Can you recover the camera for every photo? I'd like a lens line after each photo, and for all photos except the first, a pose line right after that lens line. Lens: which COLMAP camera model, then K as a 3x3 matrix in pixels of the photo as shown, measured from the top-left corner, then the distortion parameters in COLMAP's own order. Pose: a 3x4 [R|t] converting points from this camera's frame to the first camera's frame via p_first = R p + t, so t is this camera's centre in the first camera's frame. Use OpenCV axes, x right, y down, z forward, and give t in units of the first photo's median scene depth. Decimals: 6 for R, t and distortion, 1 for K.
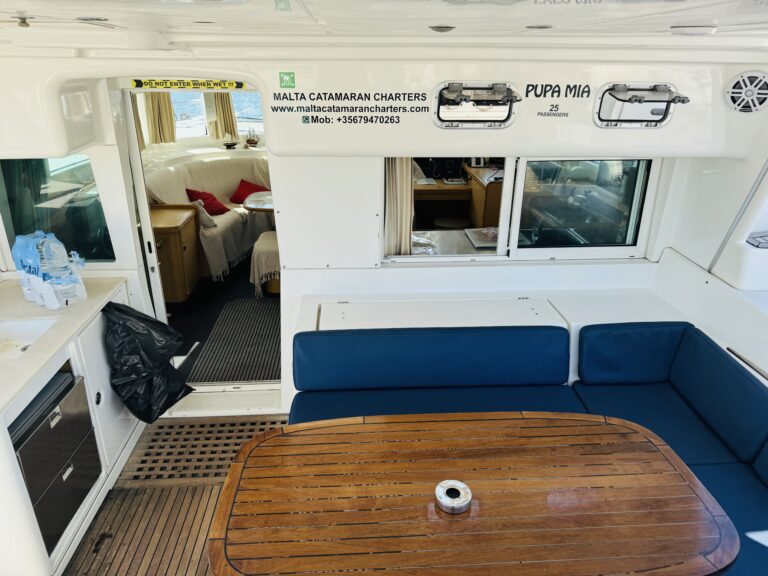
lens RADIAL K [[542.1, 0, 384.0], [0, 542.1, 288.0], [0, 0, 1]] dist [0.082234, -0.123050]
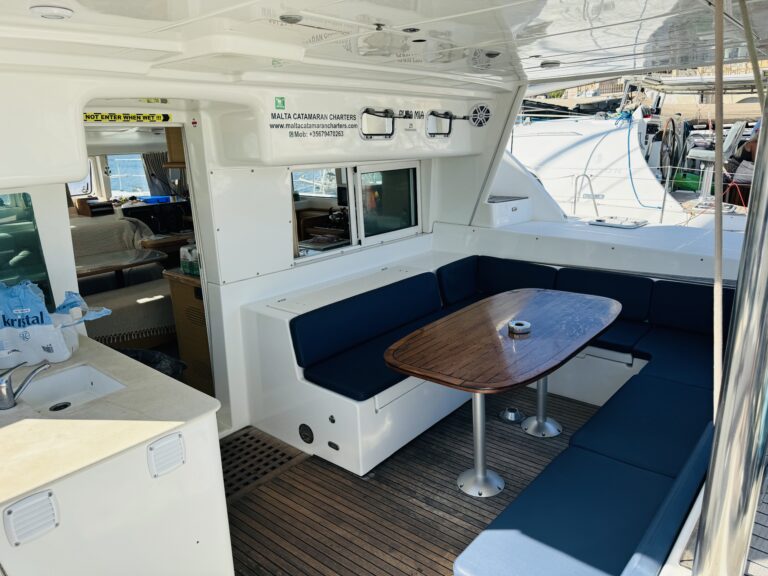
lens RADIAL K [[542.1, 0, 384.0], [0, 542.1, 288.0], [0, 0, 1]] dist [0.082234, -0.123050]
pose [[0.690638, -0.215232, 0.690431, -0.944396], [0.316450, 0.948379, -0.020901, 0.124987], [-0.650291, 0.232922, 0.723096, 0.024582]]
